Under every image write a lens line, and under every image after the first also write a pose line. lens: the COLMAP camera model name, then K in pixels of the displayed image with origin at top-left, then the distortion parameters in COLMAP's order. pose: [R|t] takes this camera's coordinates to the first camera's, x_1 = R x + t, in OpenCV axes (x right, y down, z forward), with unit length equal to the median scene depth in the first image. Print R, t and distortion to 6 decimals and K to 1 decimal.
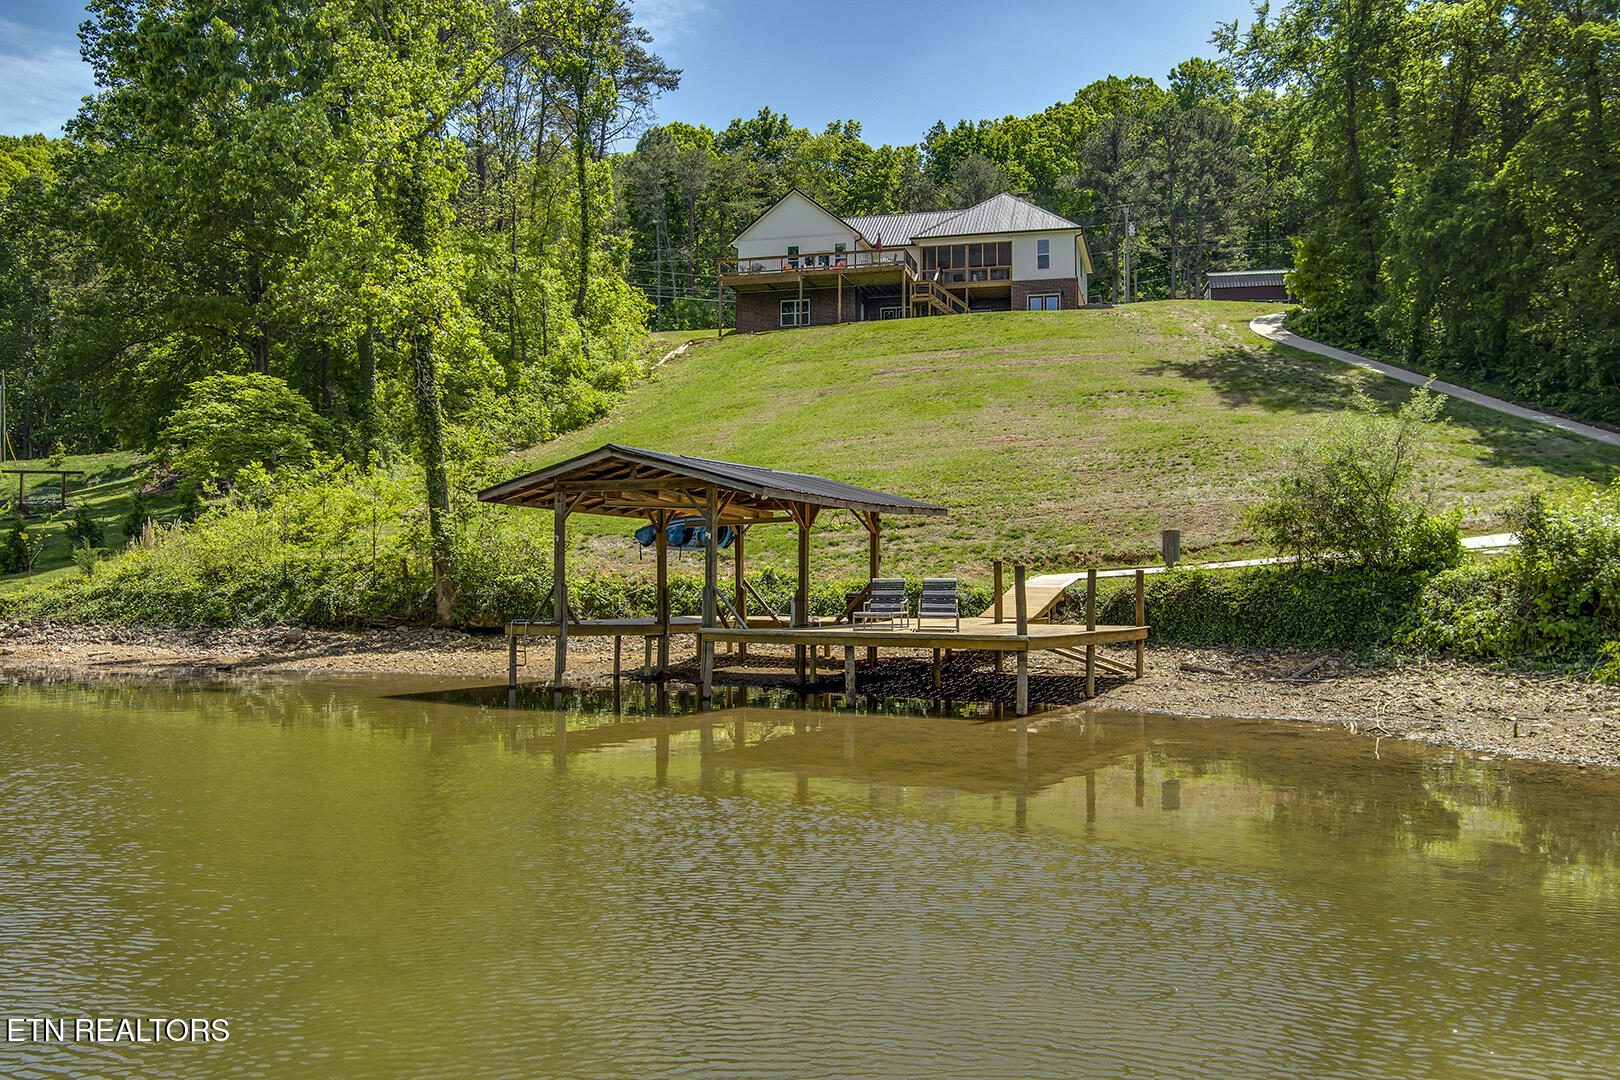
lens RADIAL K [[1378.9, 0, 810.0], [0, 1378.9, 540.0], [0, 0, 1]] dist [-0.056152, -0.001822]
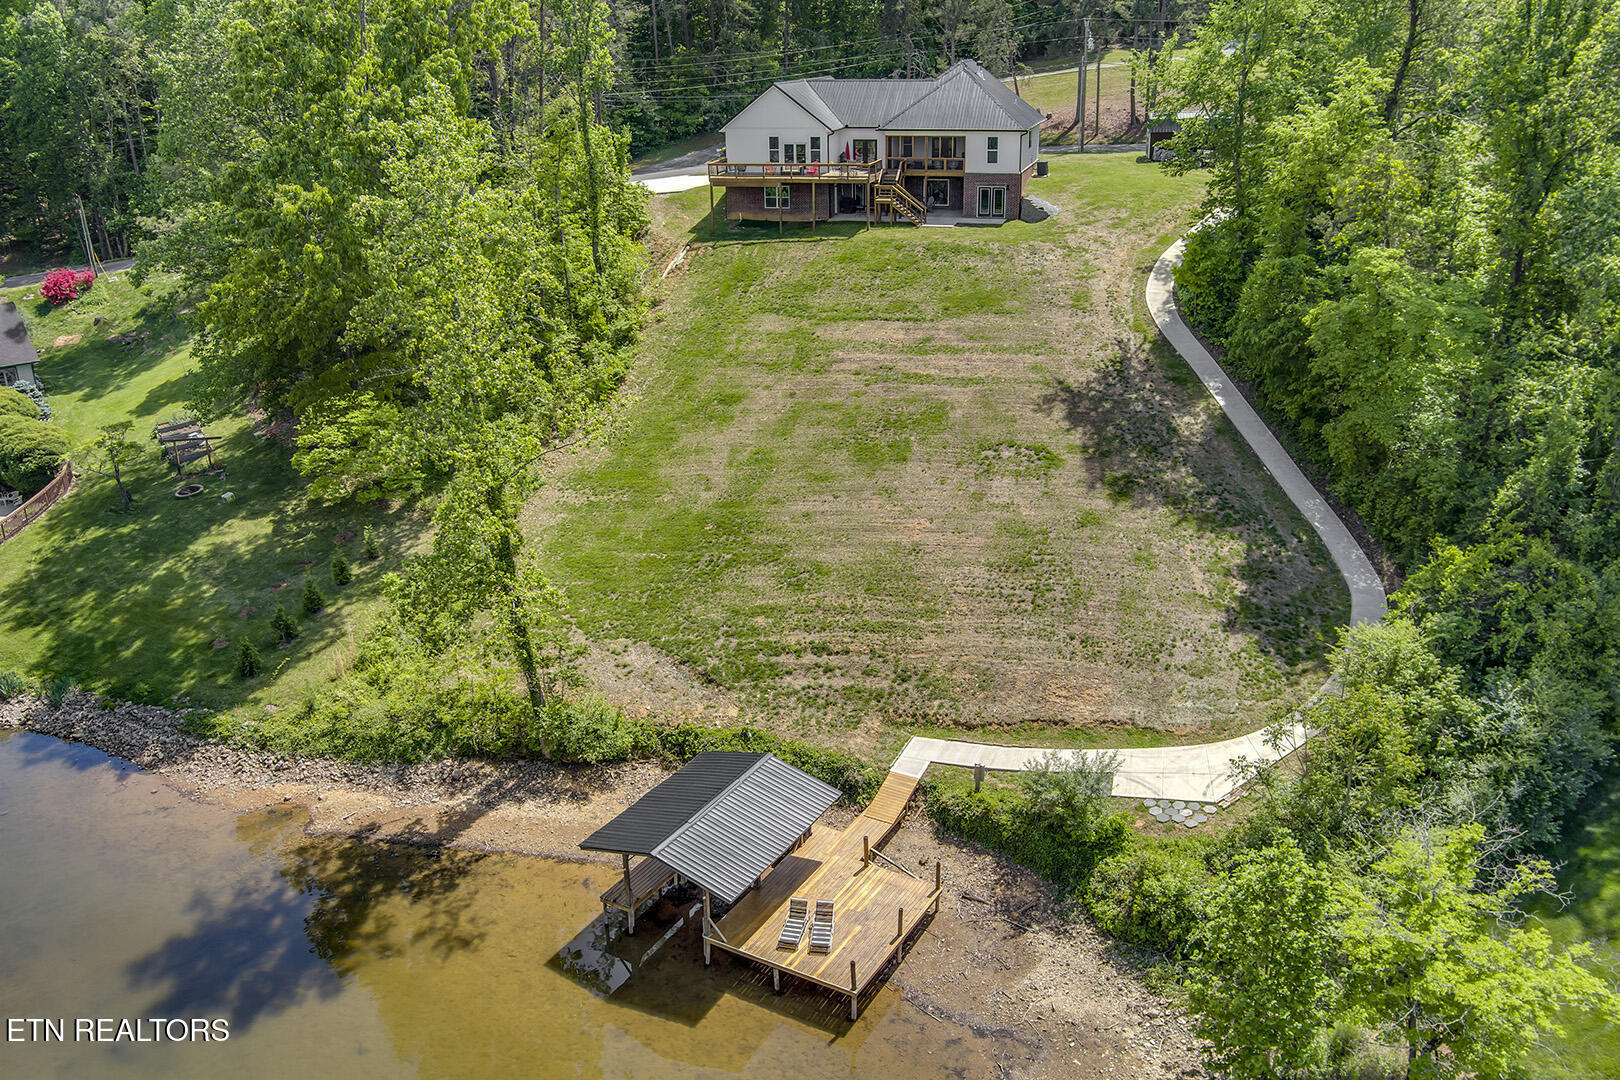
lens RADIAL K [[1358.2, 0, 810.0], [0, 1358.2, 540.0], [0, 0, 1]] dist [-0.063966, 0.001053]
pose [[0.999763, -0.015269, -0.015545, 0.020029], [0.020090, 0.922197, 0.386198, -0.224467], [0.008439, -0.386419, 0.922285, -0.103841]]
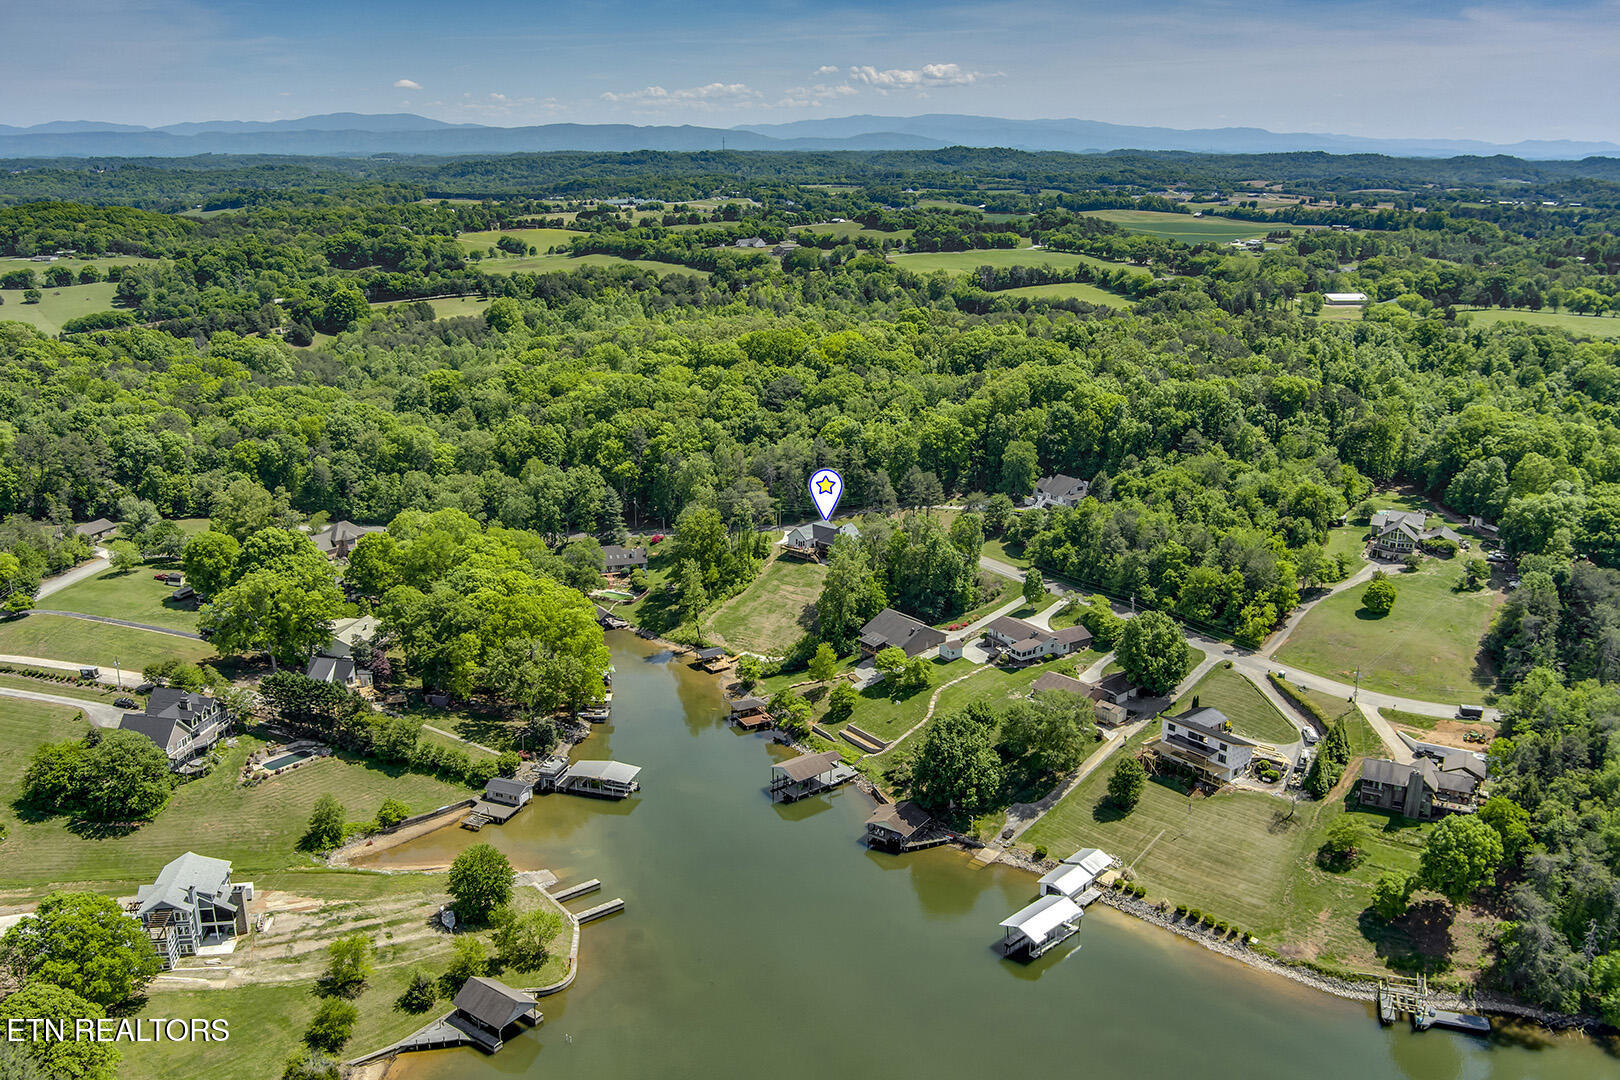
lens RADIAL K [[1358.2, 0, 810.0], [0, 1358.2, 540.0], [0, 0, 1]] dist [-0.063966, 0.001053]
pose [[0.906672, 0.116120, -0.405538, 1.417412], [0.016041, 0.951180, 0.308220, -1.198695], [0.421530, -0.285960, 0.860546, -2.273679]]
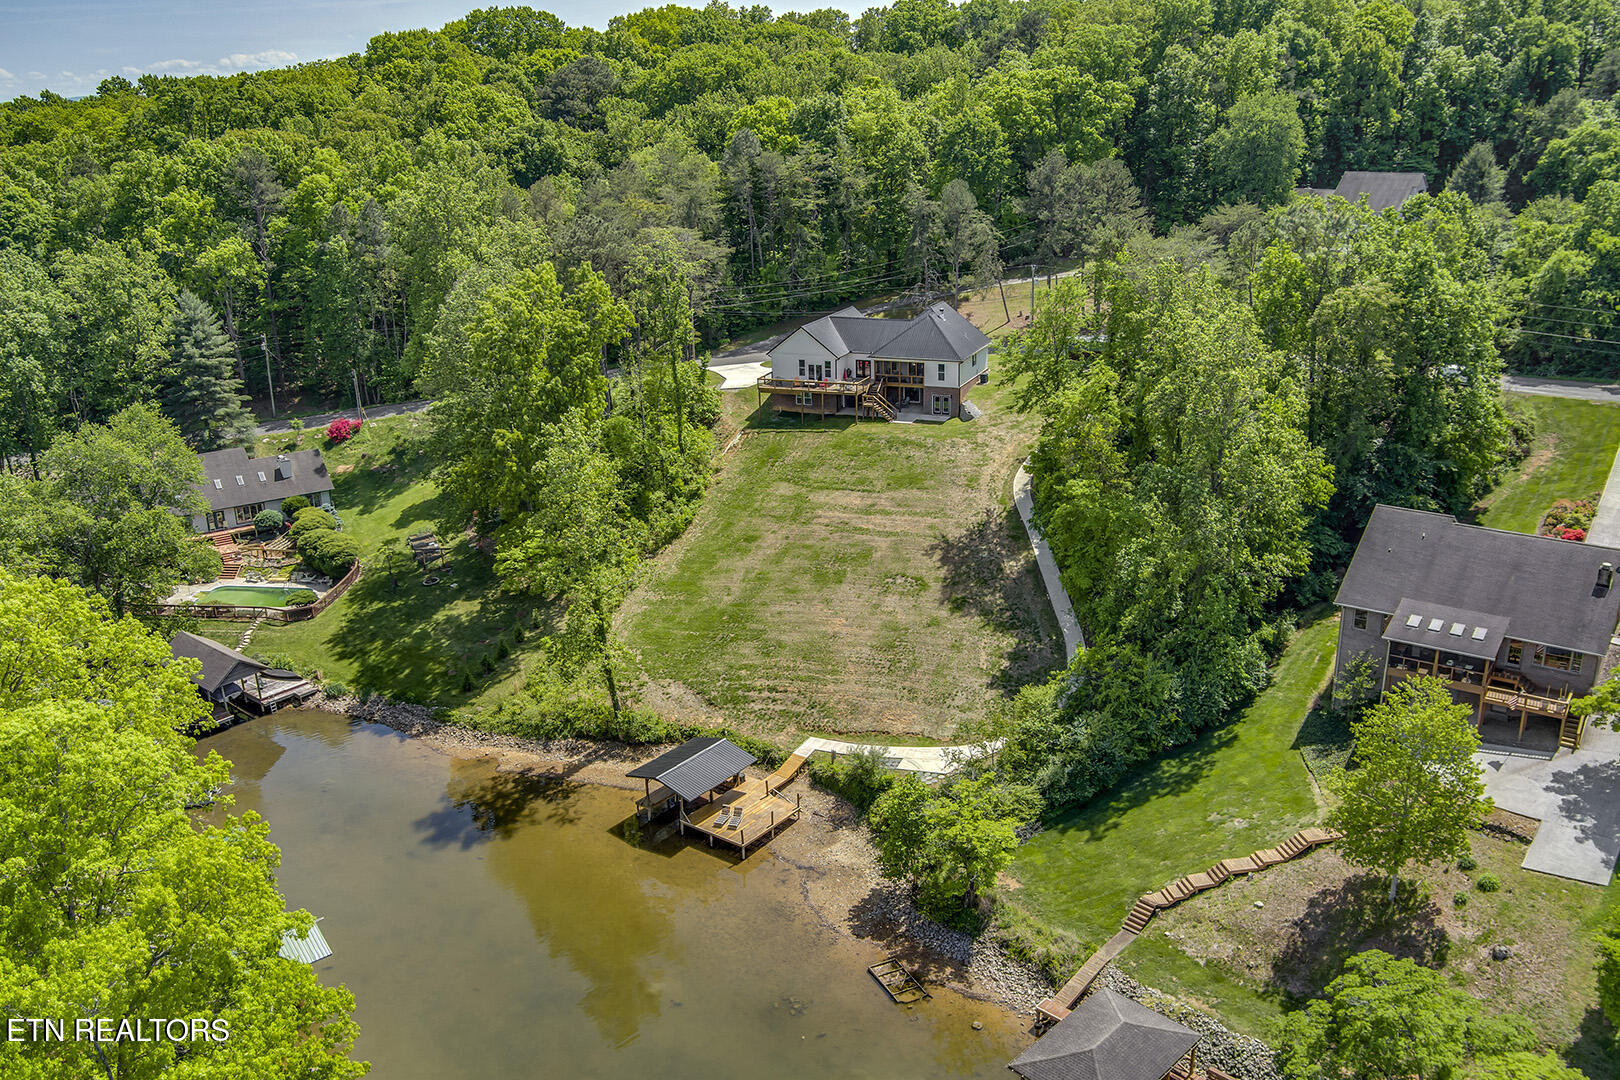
lens RADIAL K [[1374.8, 0, 810.0], [0, 1374.8, 540.0], [0, 0, 1]] dist [-0.075064, 0.020441]
pose [[0.990513, 0.014064, -0.136700, 0.159615], [0.034060, 0.938588, 0.343355, -0.397500], [0.133134, -0.344753, 0.929204, -0.463559]]
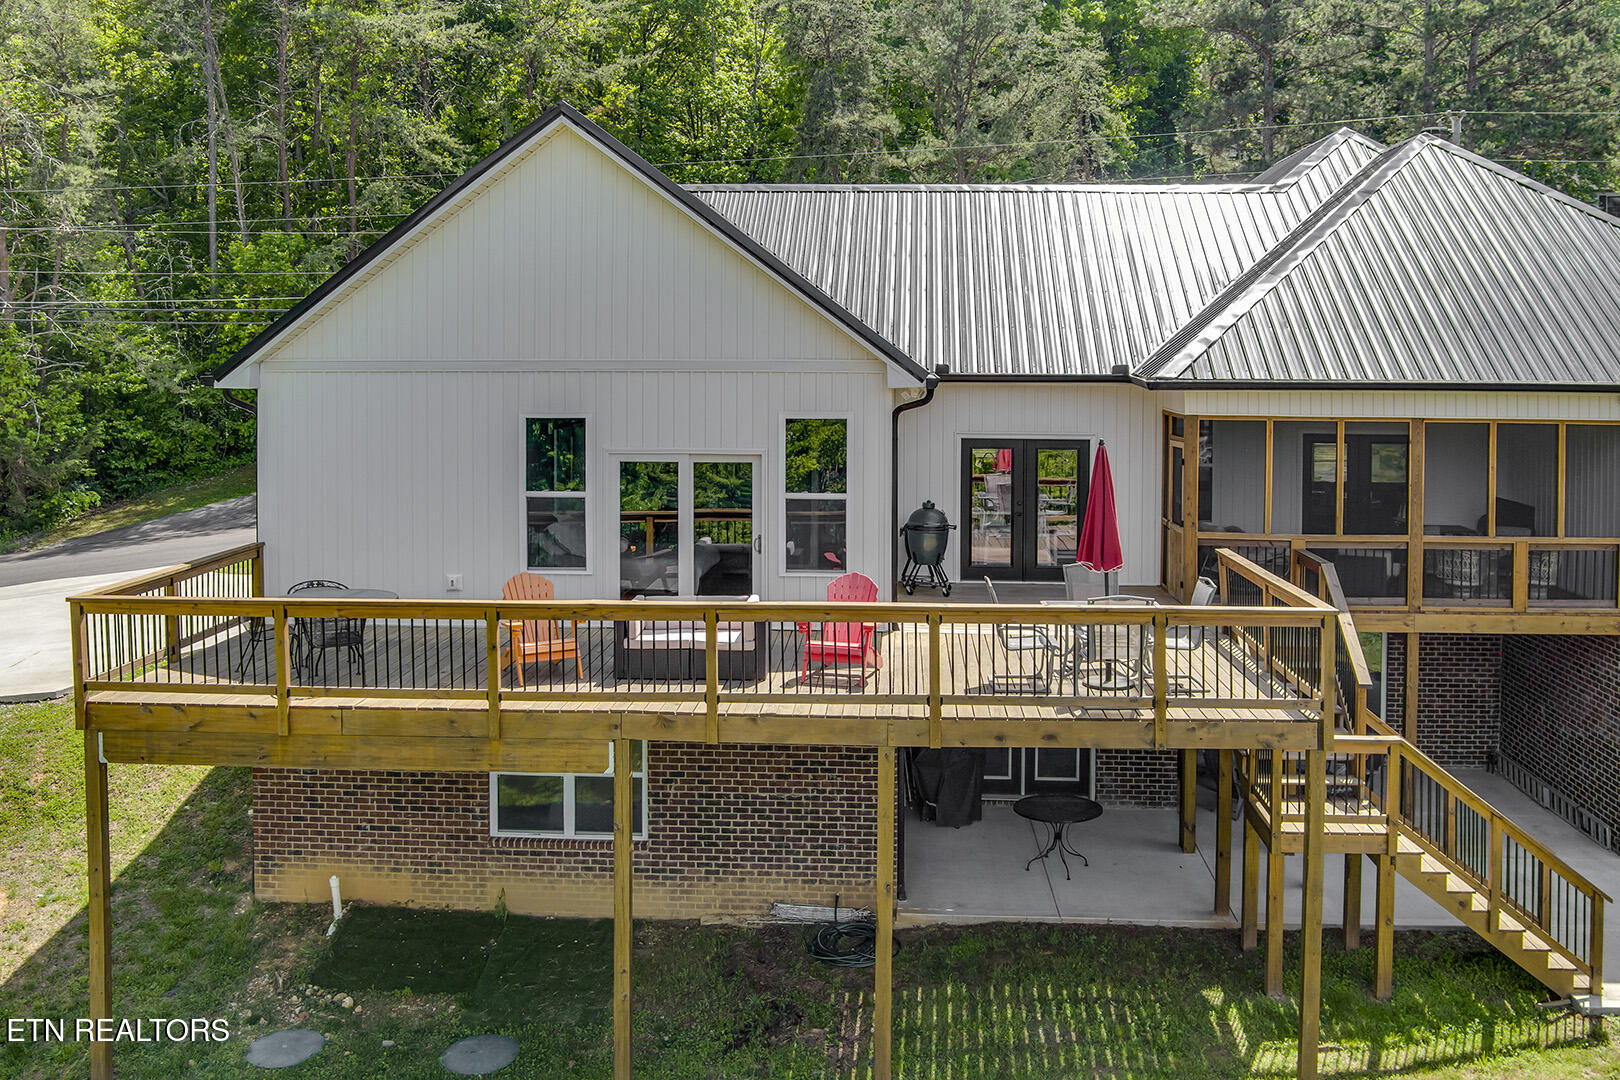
lens RADIAL K [[1433.8, 0, 824.8], [0, 1433.8, 329.2], [0, 0, 1]] dist [-0.130418, 0.115015]
pose [[0.978700, 0.003321, 0.205268, -0.010780], [-0.006155, 0.999894, 0.013172, -0.152384], [-0.205203, -0.014155, 0.978617, 0.534497]]
